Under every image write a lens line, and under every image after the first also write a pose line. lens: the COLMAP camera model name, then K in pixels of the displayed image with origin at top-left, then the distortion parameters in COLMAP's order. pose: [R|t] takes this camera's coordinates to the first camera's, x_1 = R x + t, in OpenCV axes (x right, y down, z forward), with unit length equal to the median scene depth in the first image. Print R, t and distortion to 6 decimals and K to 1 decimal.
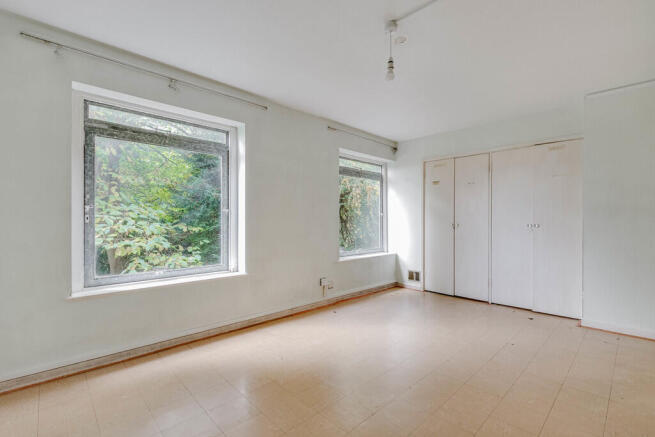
lens RADIAL K [[296.9, 0, 325.5], [0, 296.9, 219.4], [0, 0, 1]] dist [-0.001857, -0.000969]
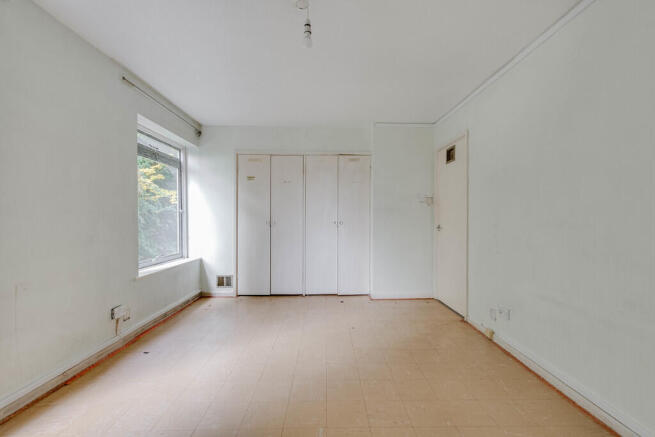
lens RADIAL K [[296.9, 0, 325.5], [0, 296.9, 219.4], [0, 0, 1]] dist [-0.001857, -0.000969]
pose [[0.658729, -0.003804, 0.752370, -0.177973], [-0.002627, 0.999969, 0.007355, -0.000925], [-0.752375, -0.006822, 0.658699, 0.206654]]
